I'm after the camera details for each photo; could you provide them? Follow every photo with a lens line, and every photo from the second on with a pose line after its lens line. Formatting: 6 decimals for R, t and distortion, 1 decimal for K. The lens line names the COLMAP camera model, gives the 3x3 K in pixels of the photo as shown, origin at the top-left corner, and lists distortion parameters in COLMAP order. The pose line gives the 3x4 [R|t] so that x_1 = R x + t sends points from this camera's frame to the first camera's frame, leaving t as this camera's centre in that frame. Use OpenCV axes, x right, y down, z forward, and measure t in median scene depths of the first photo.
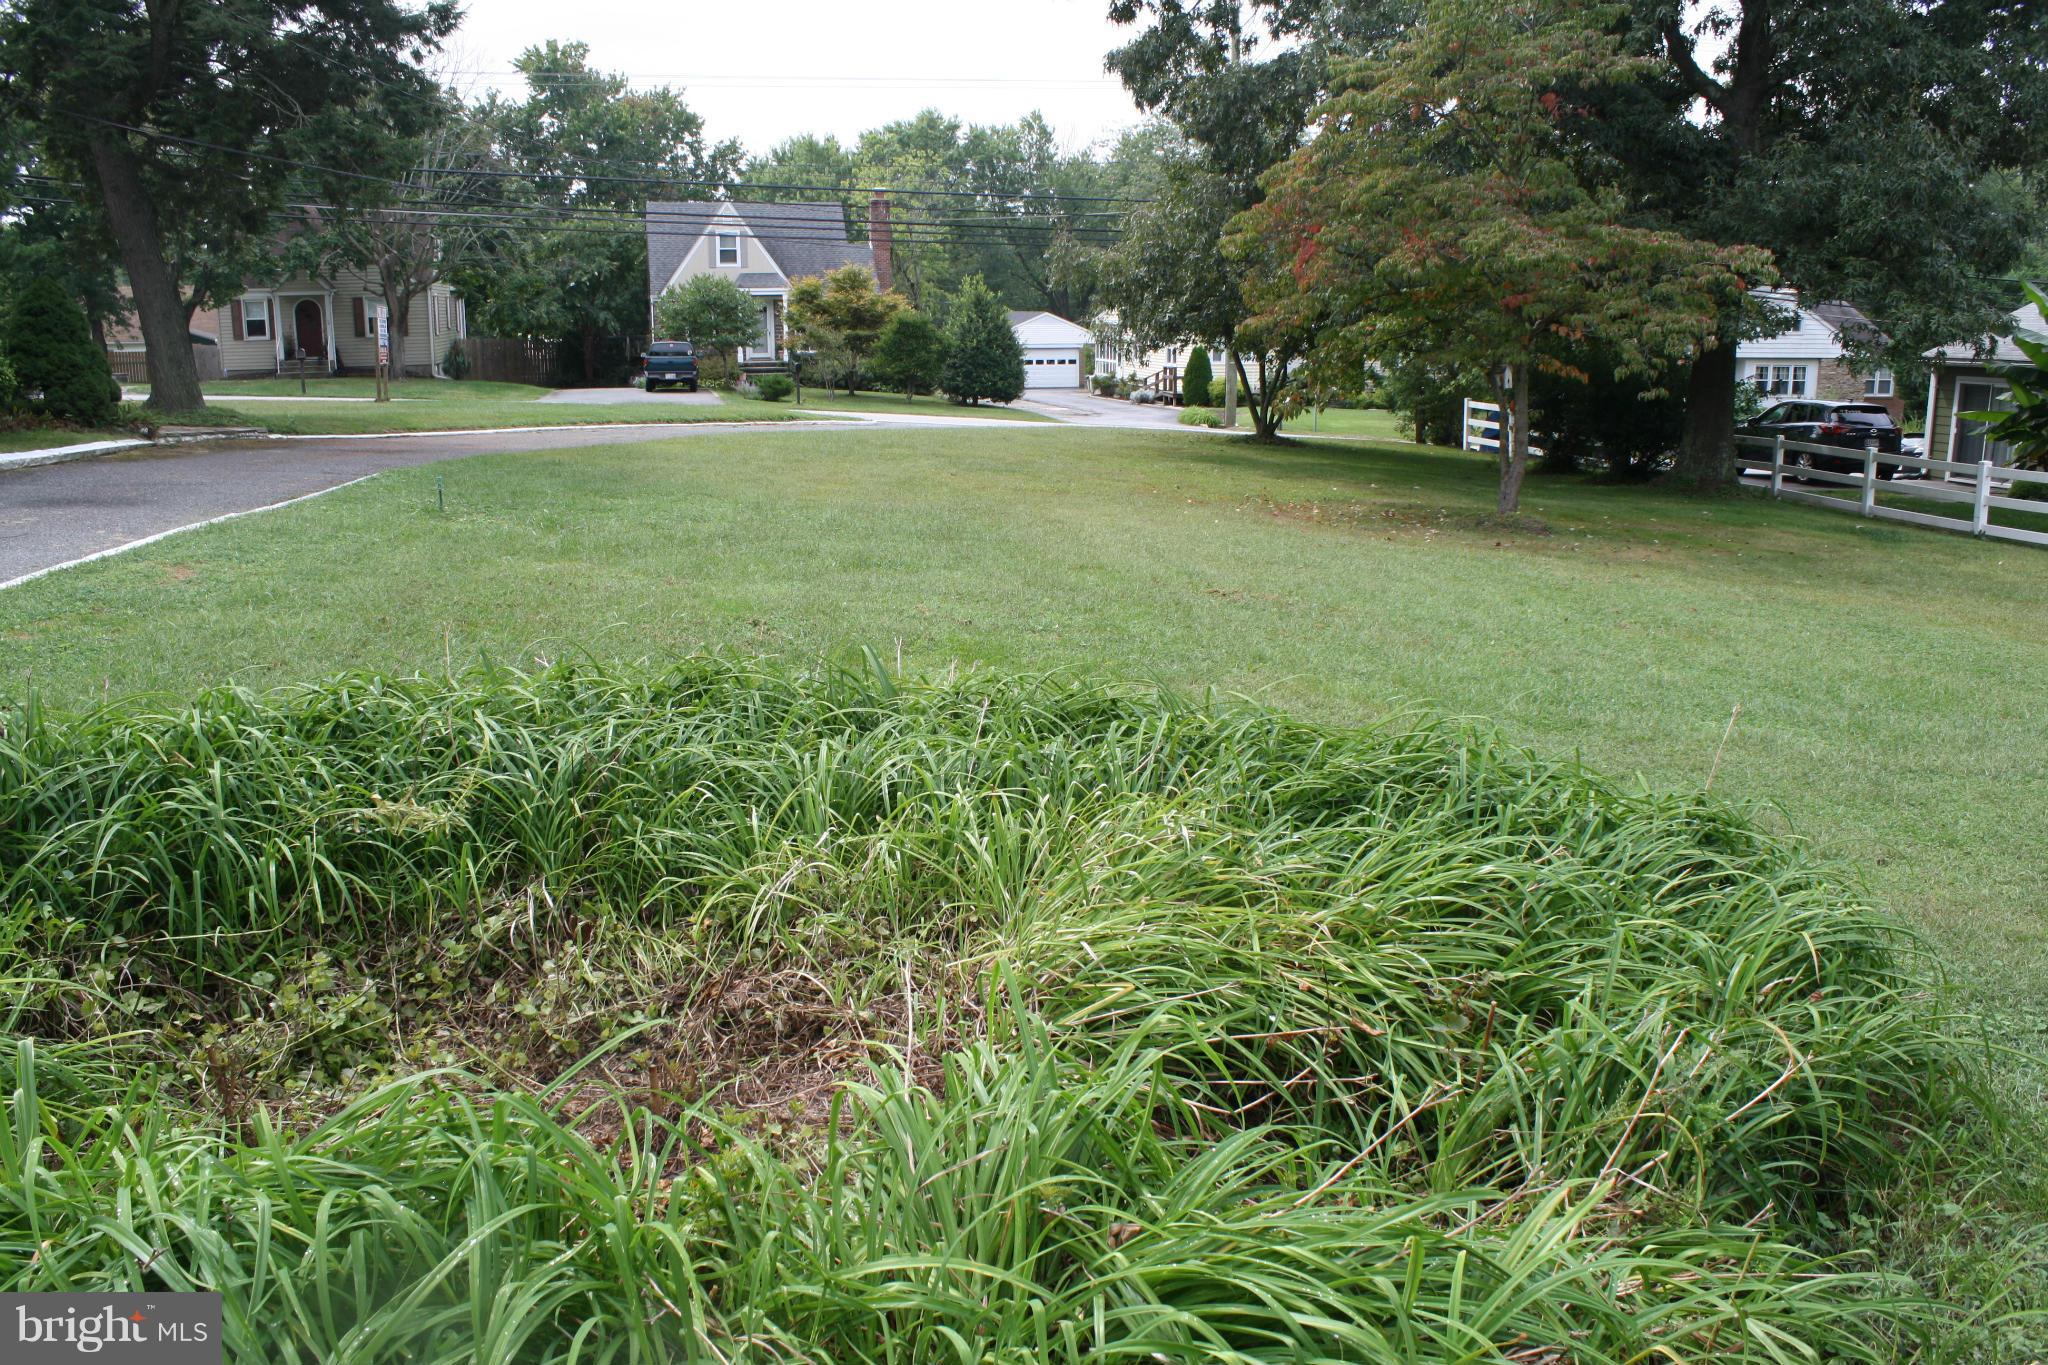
lens RADIAL K [[1735.9, 0, 1027.0], [0, 1735.9, 702.8], [0, 0, 1]] dist [-0.177031, 0.176094]
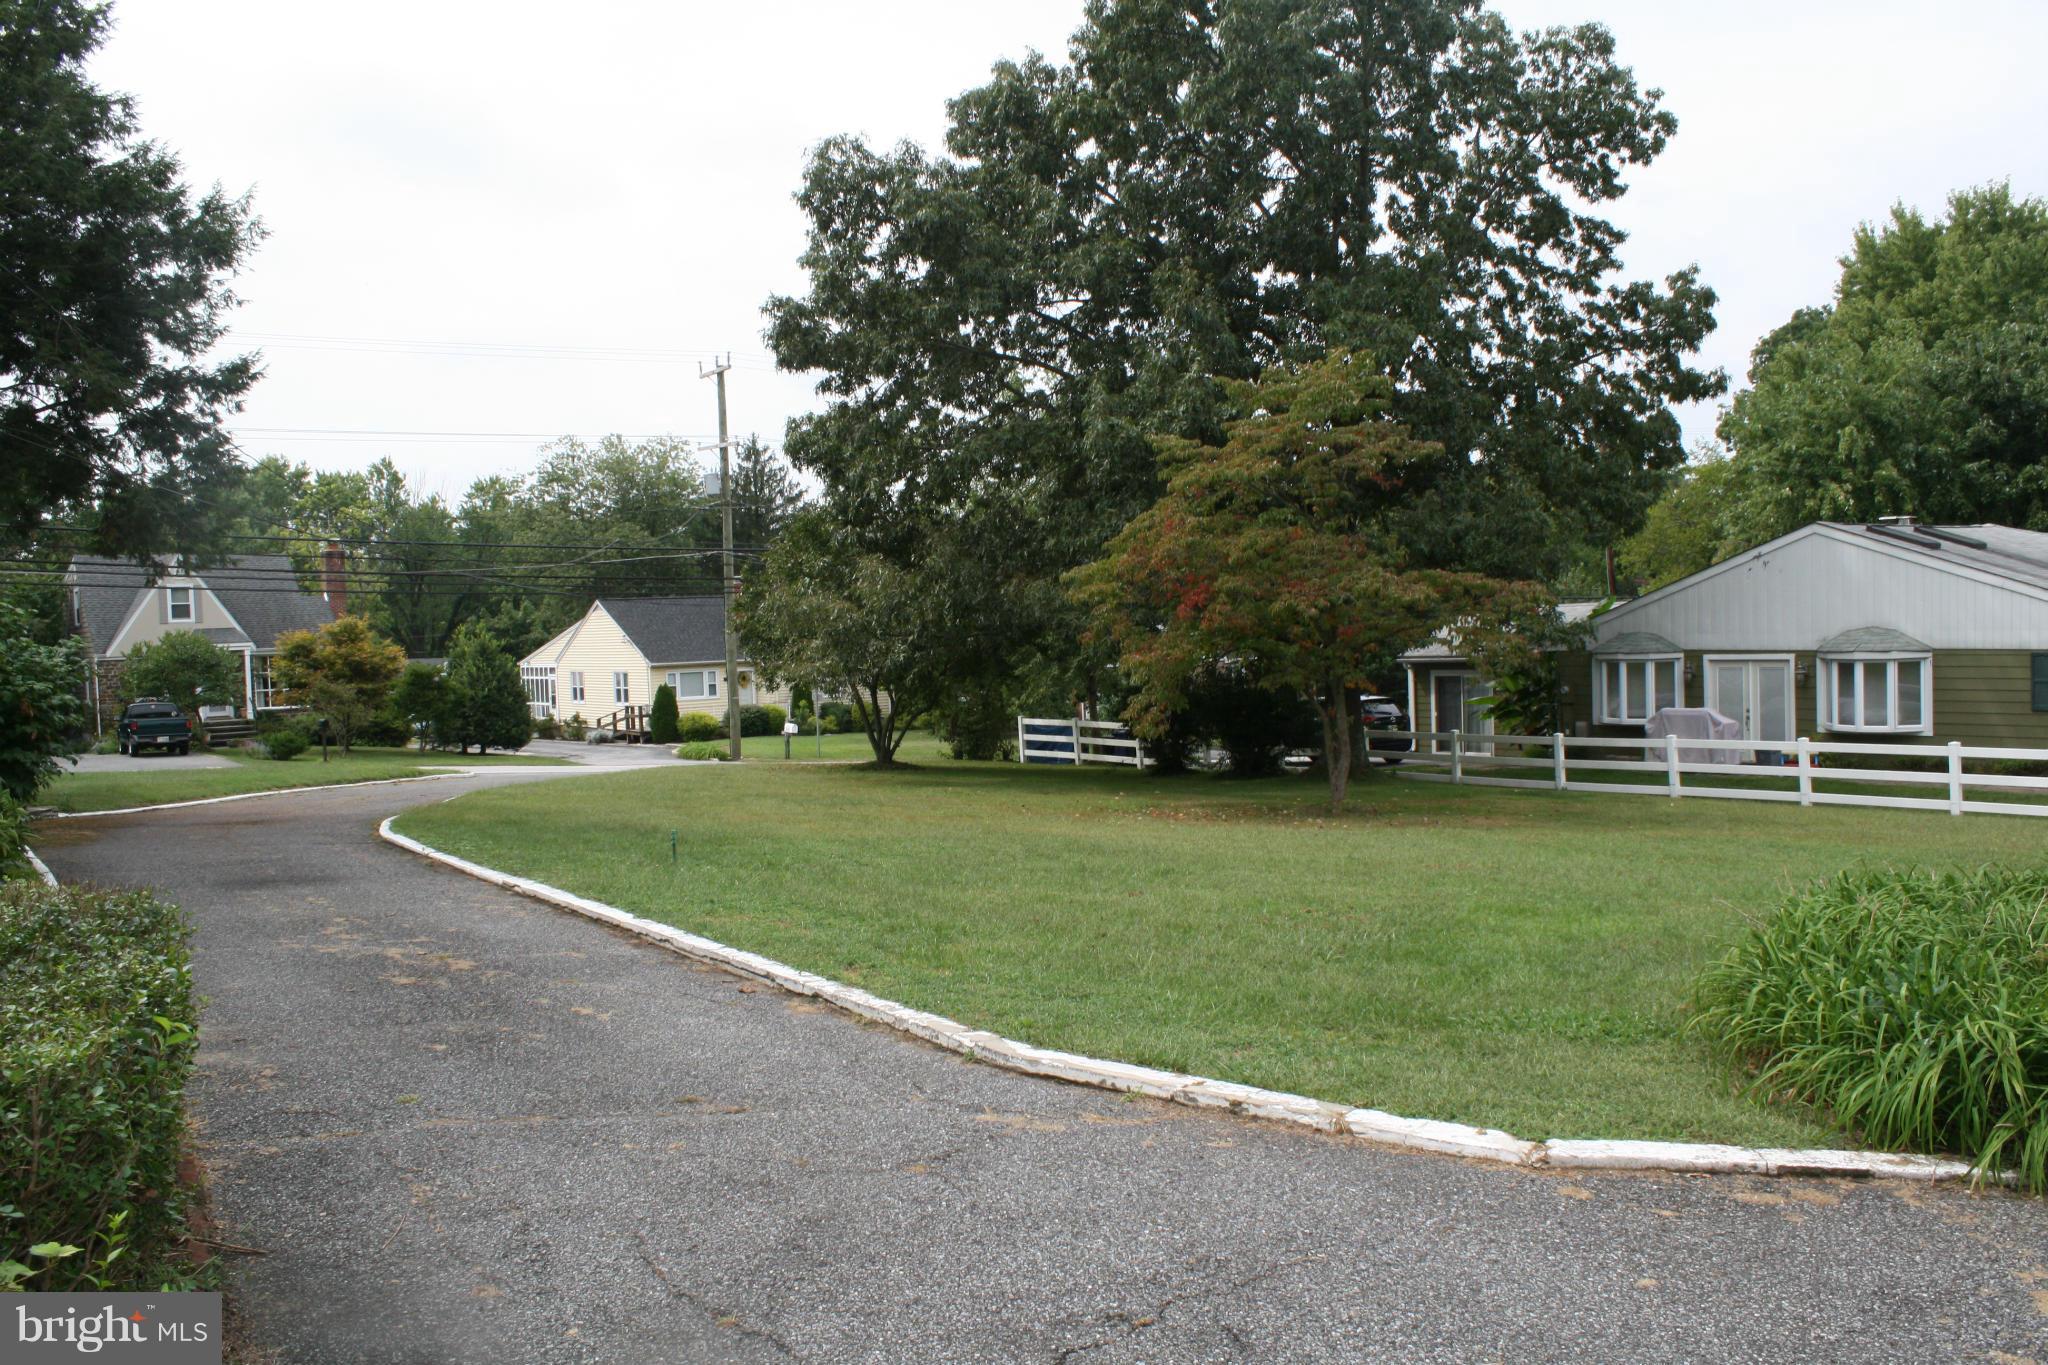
lens RADIAL K [[1735.9, 0, 1027.0], [0, 1735.9, 702.8], [0, 0, 1]] dist [-0.177031, 0.176094]
pose [[0.908372, -0.048844, 0.415300, -0.153537], [0.126130, 0.978903, -0.160751, -0.003556], [-0.398686, 0.198403, 0.895369, -0.010192]]
